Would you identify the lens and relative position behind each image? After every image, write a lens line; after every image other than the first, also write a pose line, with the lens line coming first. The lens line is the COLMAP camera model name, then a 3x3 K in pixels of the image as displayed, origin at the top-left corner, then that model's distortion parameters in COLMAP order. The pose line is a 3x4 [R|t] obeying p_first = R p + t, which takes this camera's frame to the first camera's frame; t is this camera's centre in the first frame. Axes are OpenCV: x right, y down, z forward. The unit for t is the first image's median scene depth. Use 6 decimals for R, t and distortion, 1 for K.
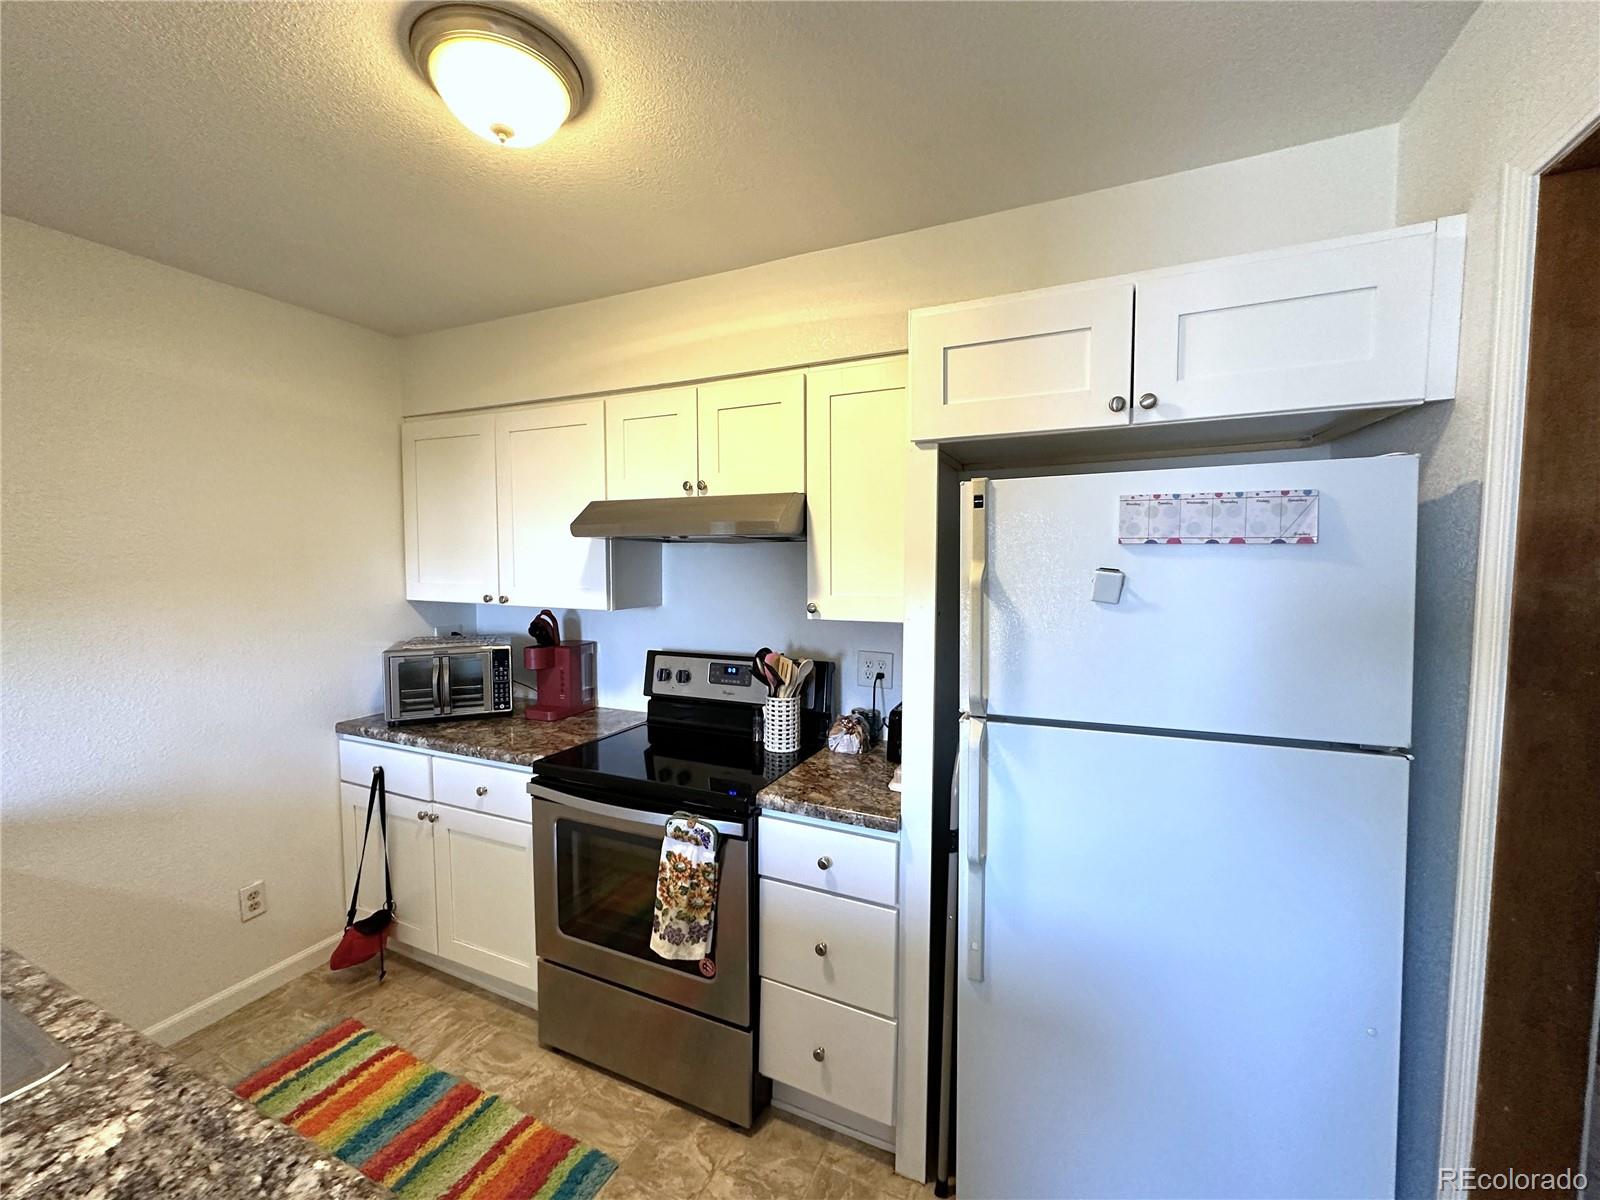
lens RADIAL K [[634.5, 0, 799.2], [0, 634.5, 592.8], [0, 0, 1]] dist [0.000556, 0.000181]
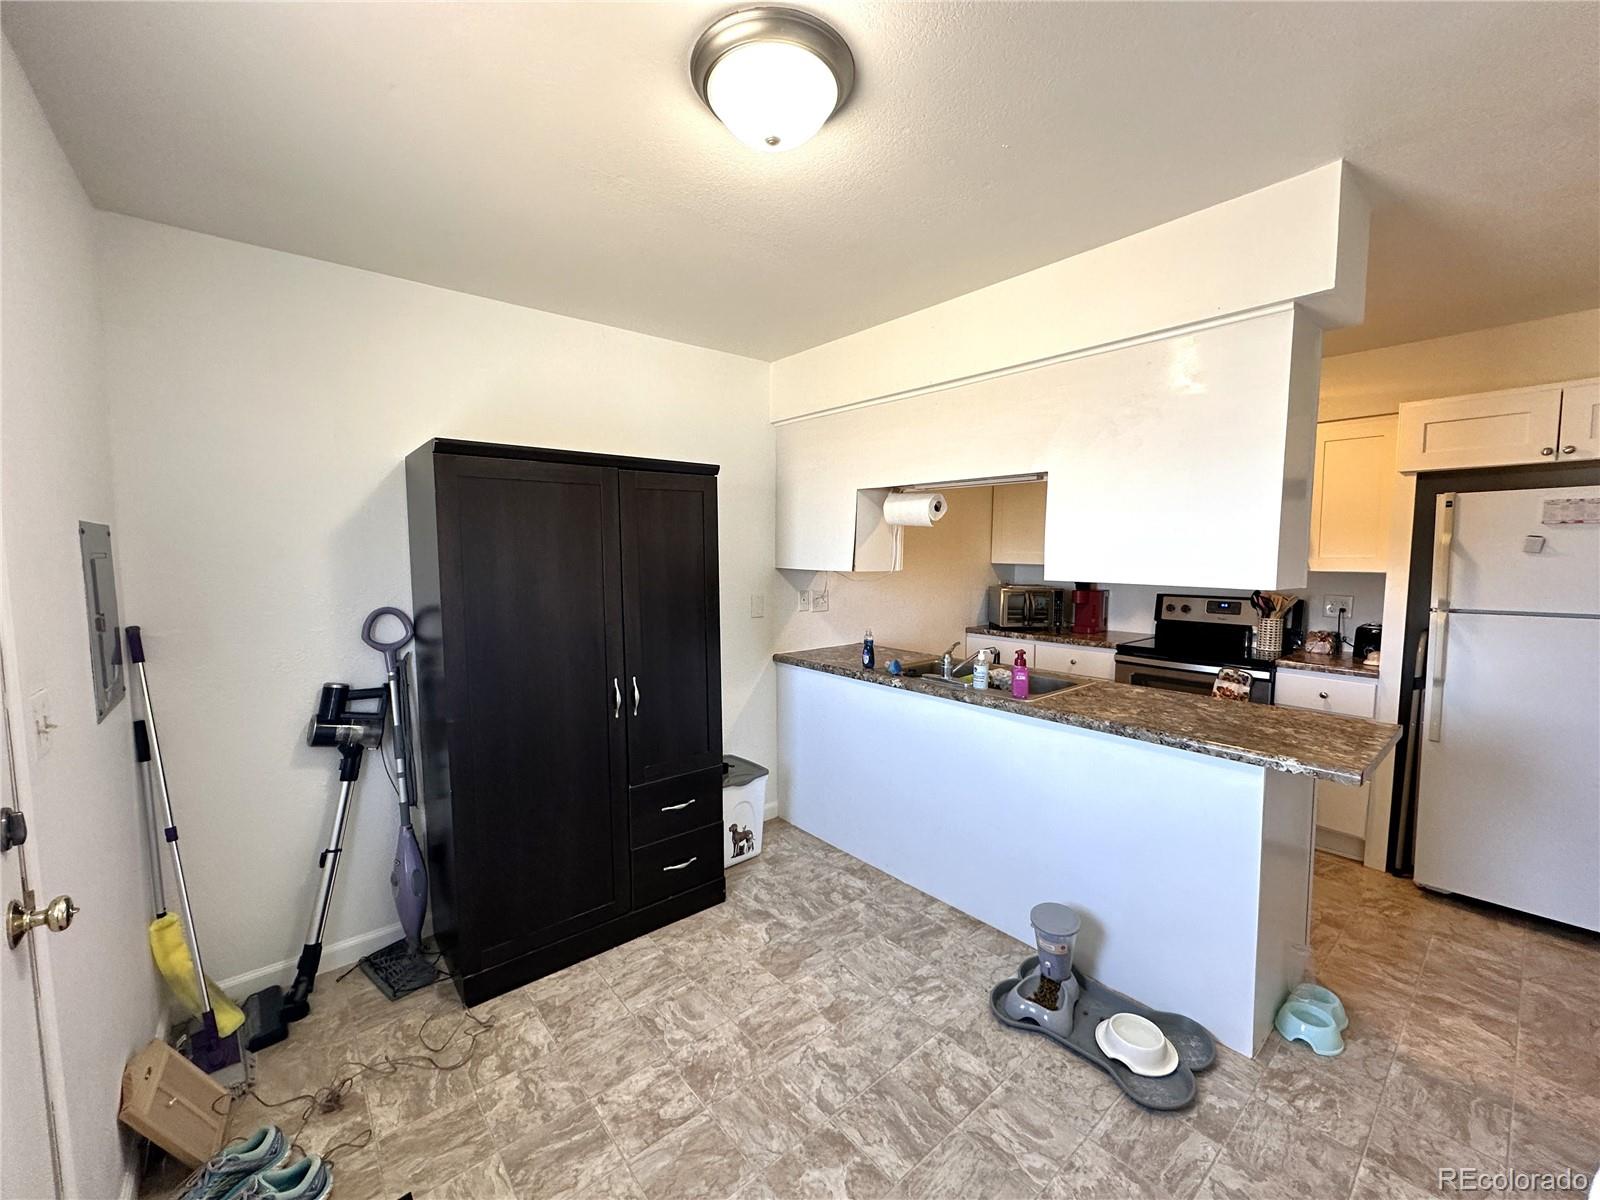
lens RADIAL K [[633.9, 0, 799.0], [0, 633.9, 598.8], [0, 0, 1]] dist [-0.002906, 0.000329]
pose [[0.898349, 0.028410, -0.438363, -0.542027], [-0.014618, 0.999287, 0.034807, 0.093177], [0.439040, -0.024861, 0.898124, -1.364803]]
